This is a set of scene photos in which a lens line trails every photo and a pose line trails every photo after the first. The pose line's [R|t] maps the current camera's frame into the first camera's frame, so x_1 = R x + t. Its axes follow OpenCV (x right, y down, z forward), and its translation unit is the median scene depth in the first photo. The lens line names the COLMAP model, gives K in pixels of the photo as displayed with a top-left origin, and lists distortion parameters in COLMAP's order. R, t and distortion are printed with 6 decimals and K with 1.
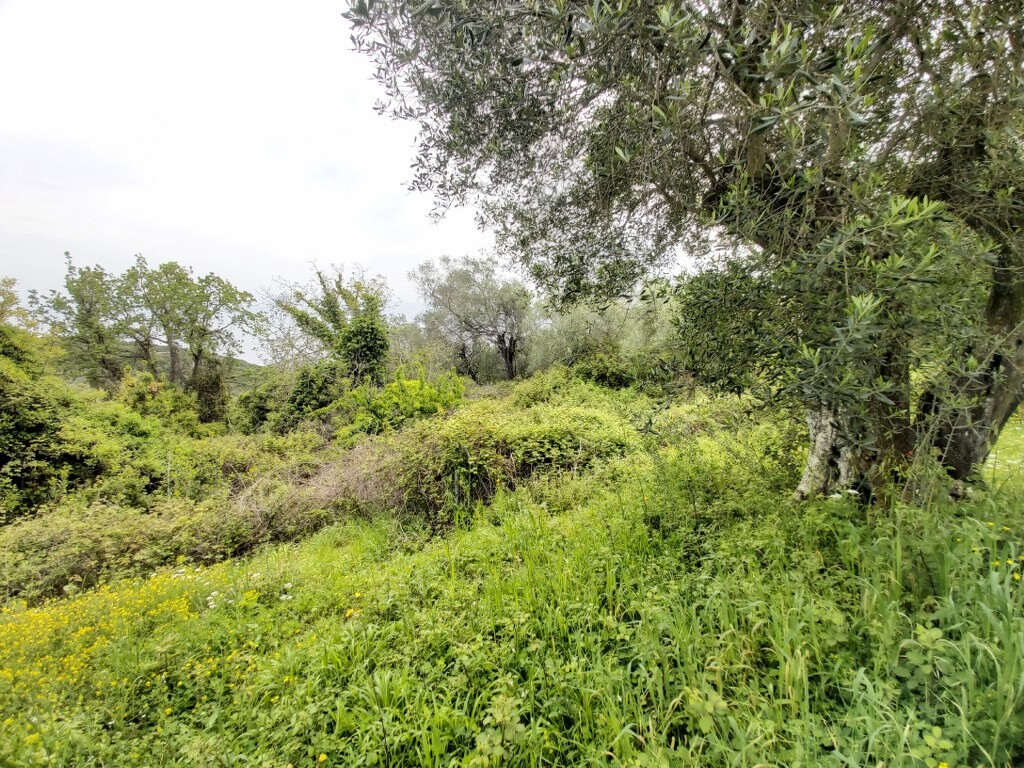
lens RADIAL K [[367.1, 0, 512.0], [0, 367.1, 384.0], [0, 0, 1]] dist [-0.000386, -0.000060]
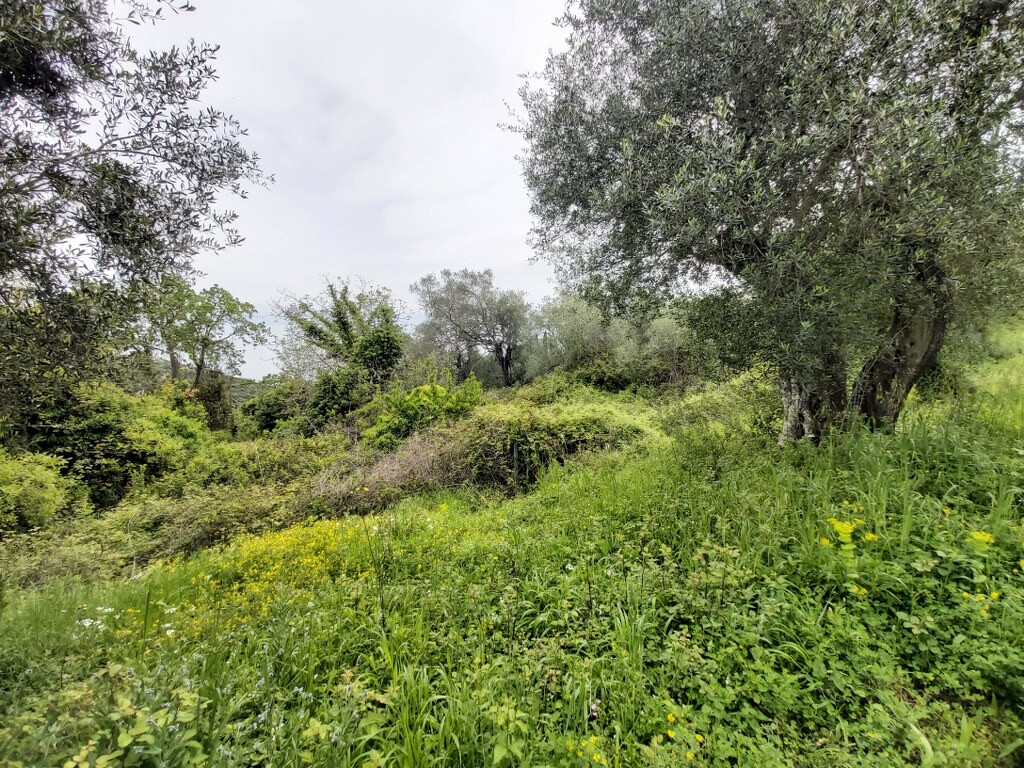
lens RADIAL K [[367.1, 0, 512.0], [0, 367.1, 384.0], [0, 0, 1]] dist [-0.000386, -0.000060]
pose [[0.998655, -0.008891, 0.051074, -0.075944], [0.010214, 0.999617, -0.025708, 0.014861], [-0.050826, 0.026195, 0.998364, -0.089540]]
